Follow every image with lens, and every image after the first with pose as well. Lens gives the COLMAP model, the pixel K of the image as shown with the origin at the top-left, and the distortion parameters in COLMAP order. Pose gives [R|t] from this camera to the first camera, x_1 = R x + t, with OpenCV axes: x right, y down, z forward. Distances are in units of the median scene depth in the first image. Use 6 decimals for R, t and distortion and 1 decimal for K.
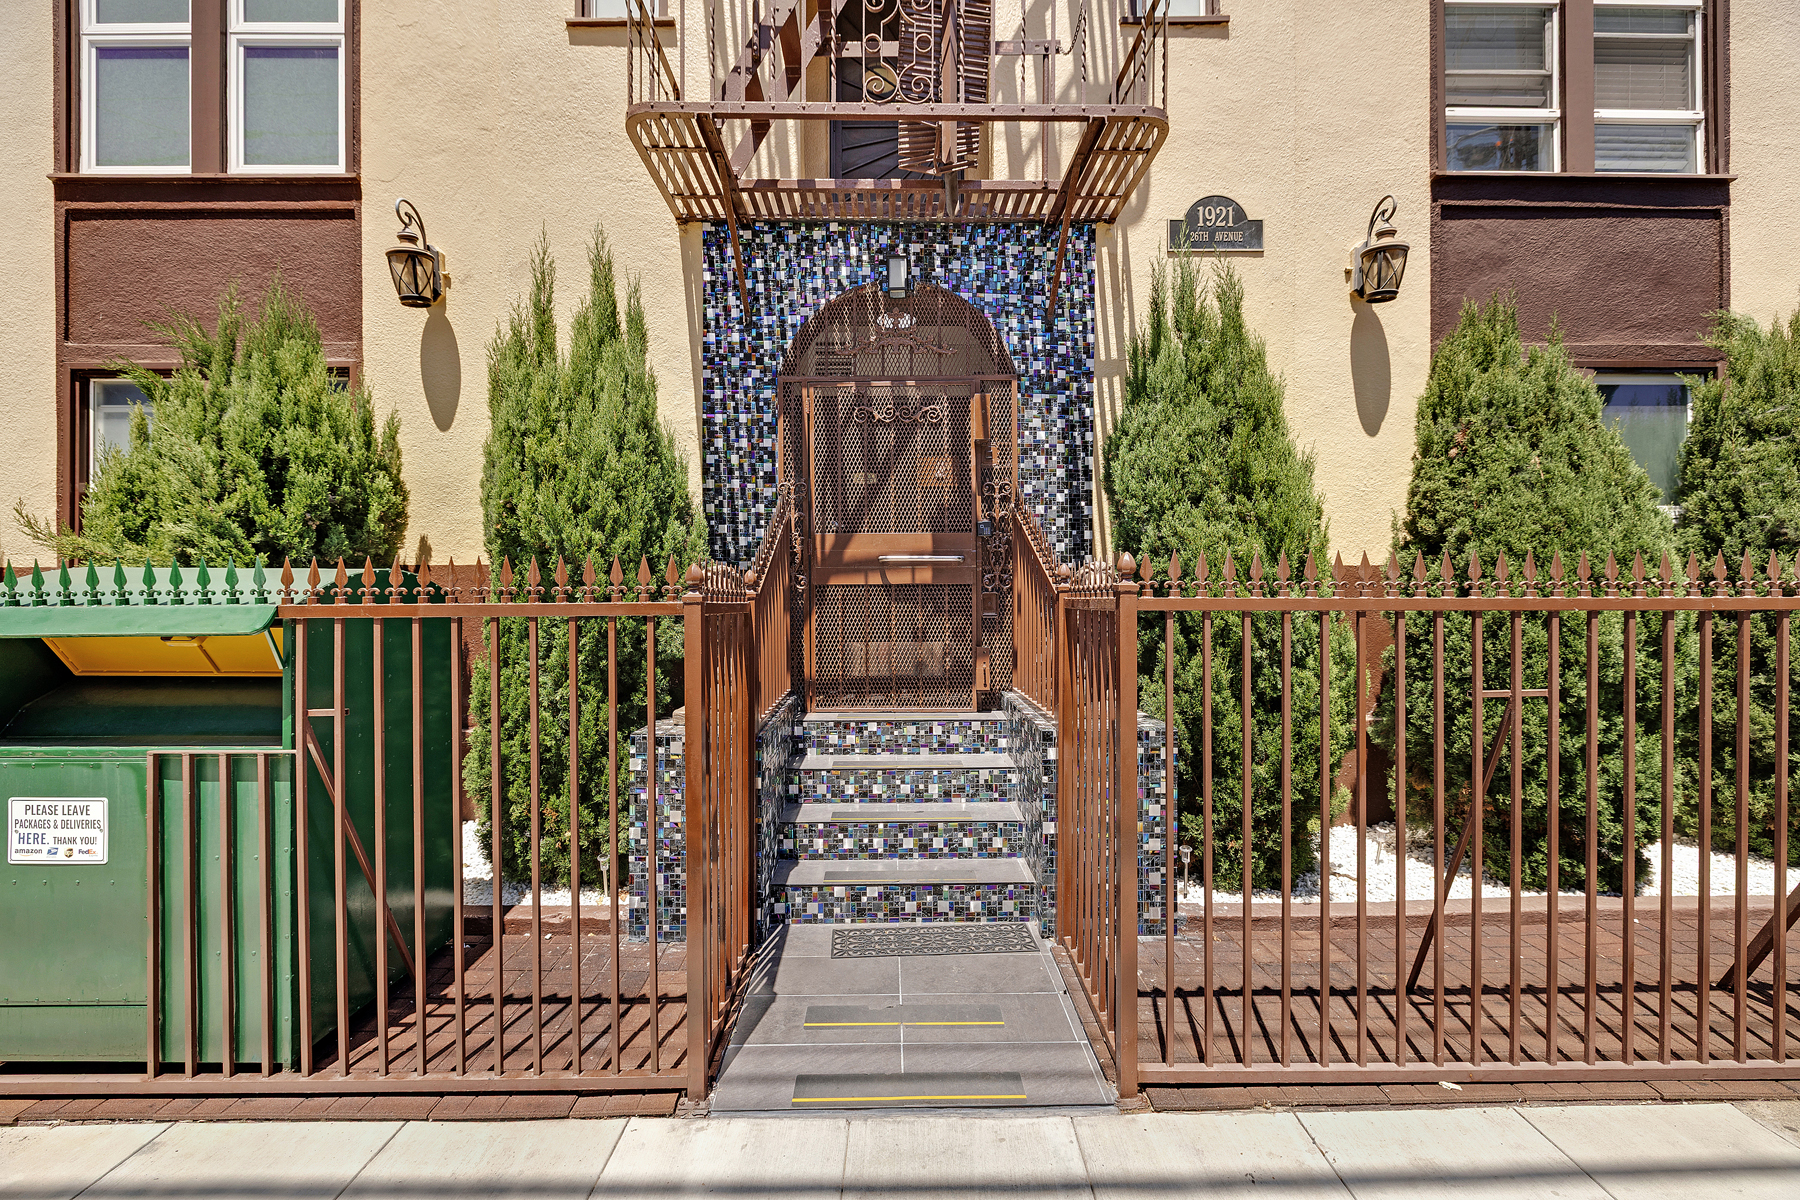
lens RADIAL K [[751.0, 0, 904.4], [0, 751.0, 598.4], [0, 0, 1]] dist [-0.000222, -0.000302]
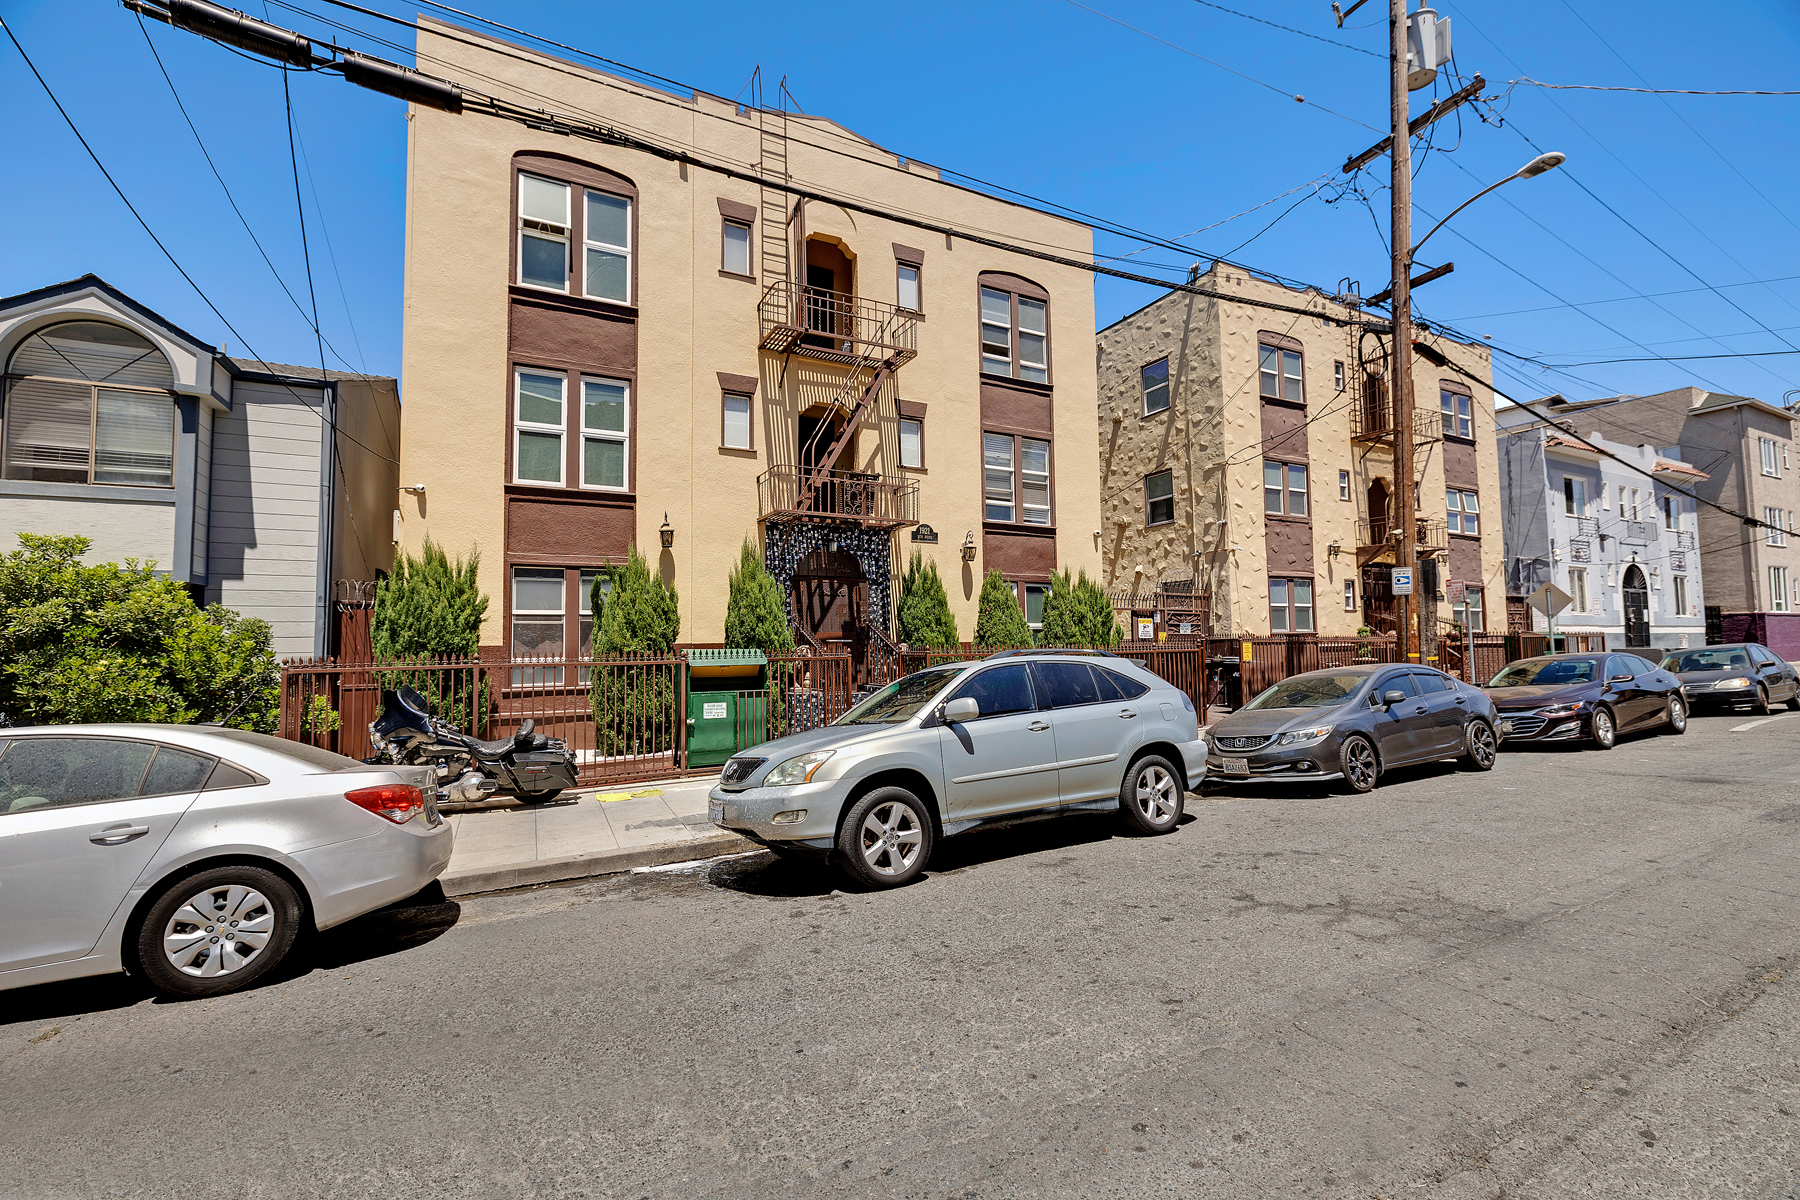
lens RADIAL K [[751.0, 0, 904.4], [0, 751.0, 598.4], [0, 0, 1]] dist [-0.000222, -0.000302]
pose [[0.888716, 0.021913, 0.457935, -1.094702], [0.009261, 0.997795, -0.065718, -0.022471], [-0.458365, 0.062645, 0.886554, -1.730857]]
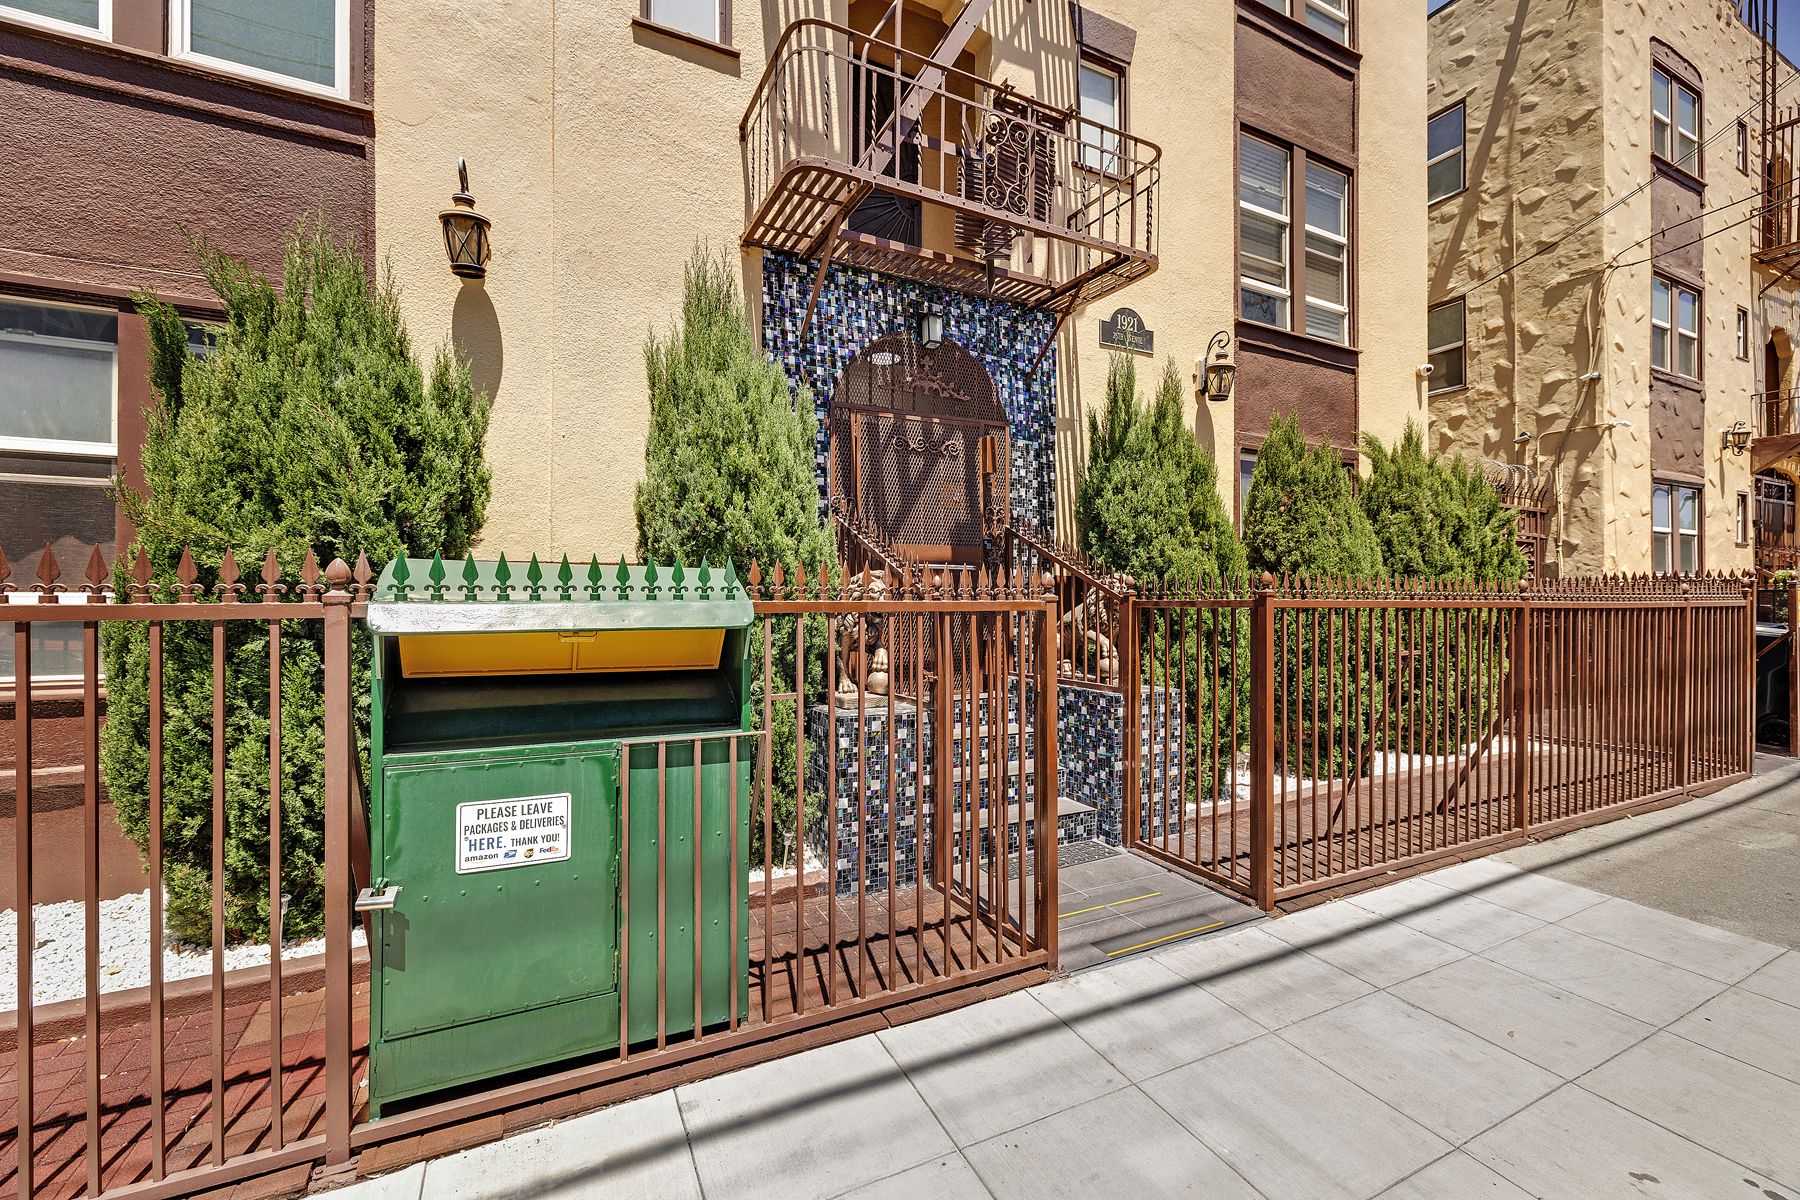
lens RADIAL K [[751.0, 0, 904.4], [0, 751.0, 598.4], [0, 0, 1]] dist [-0.000222, -0.000302]
pose [[0.896071, 0.006564, 0.443863, -0.561142], [-0.003672, 0.999966, -0.007376, 0.006276], [-0.443897, 0.004980, 0.896064, -0.048335]]
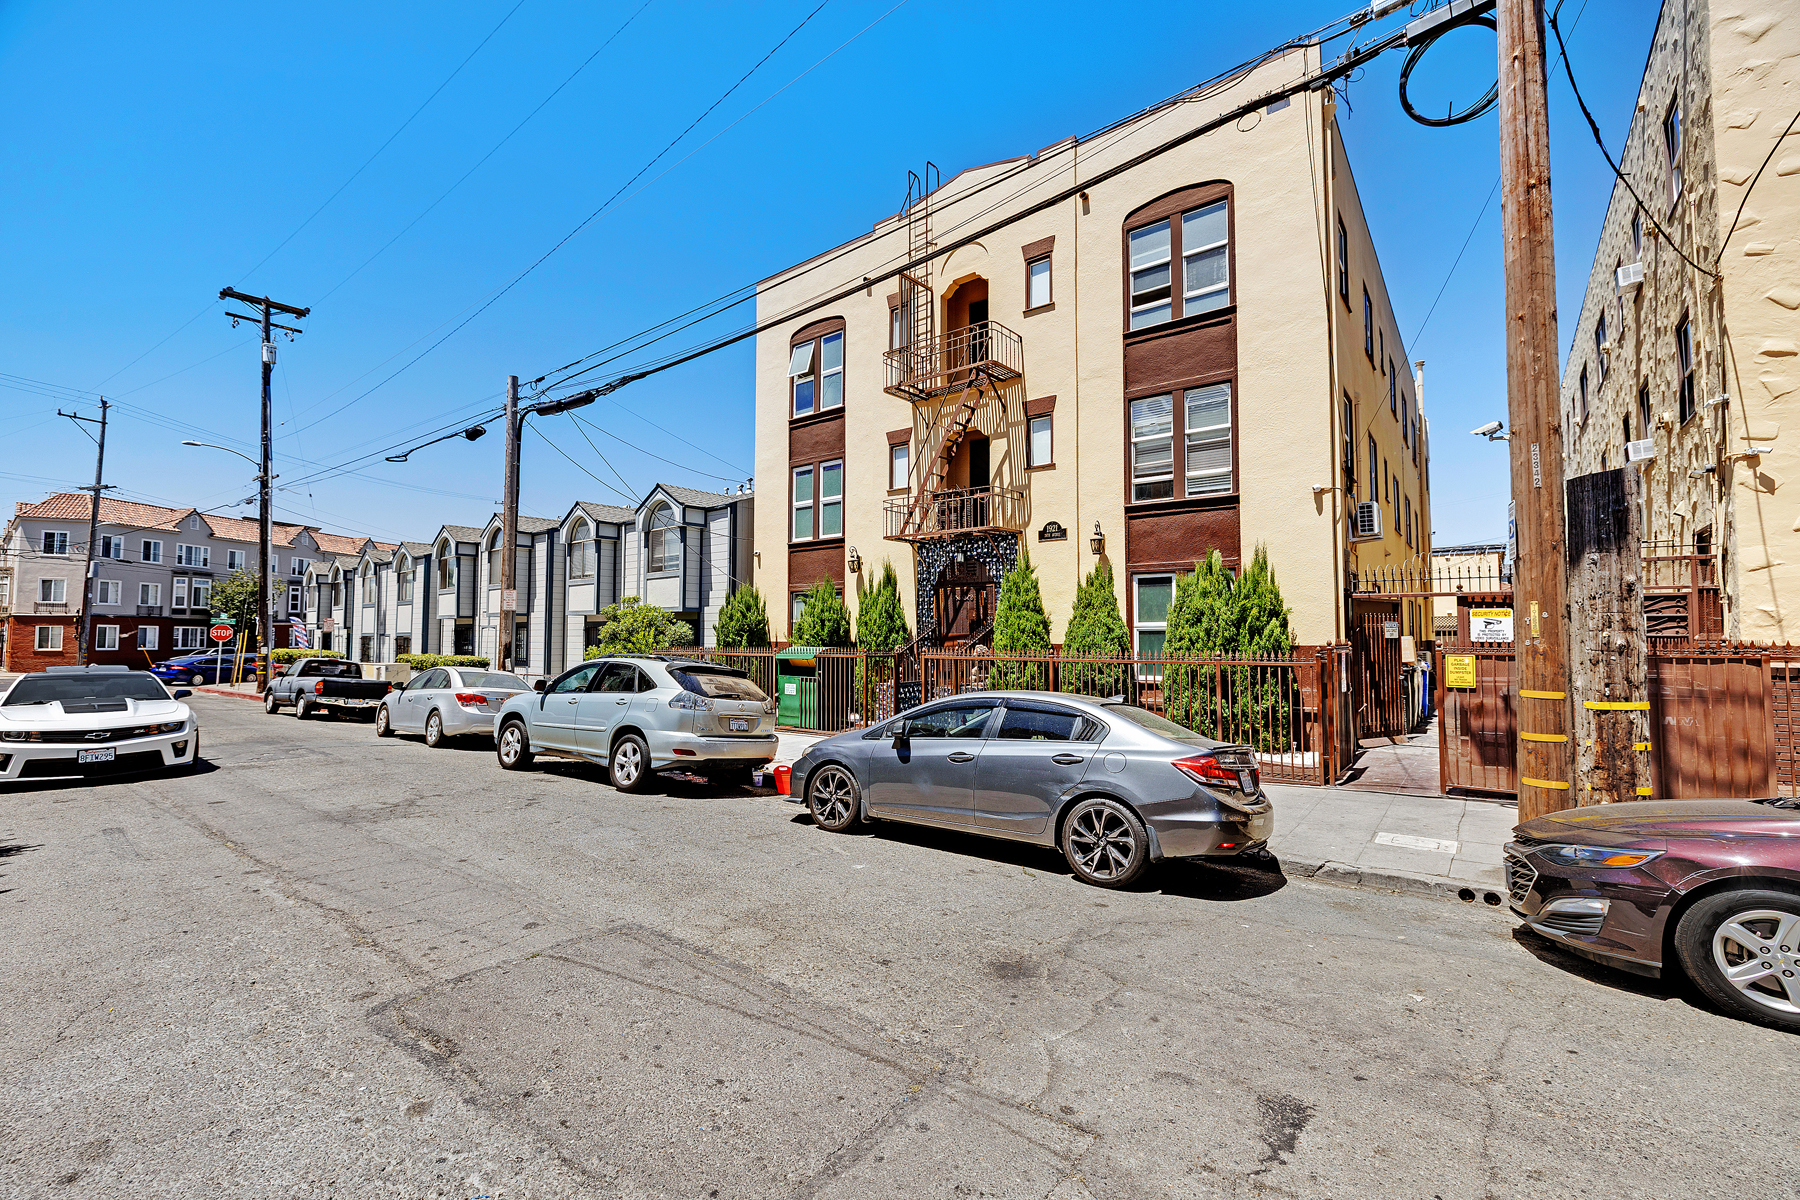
lens RADIAL K [[751.0, 0, 904.4], [0, 751.0, 598.4], [0, 0, 1]] dist [-0.000222, -0.000302]
pose [[0.783899, -0.028429, -0.620237, 1.826893], [-0.006249, 0.998539, -0.053667, -0.061652], [0.620857, 0.045946, 0.782577, -1.732790]]
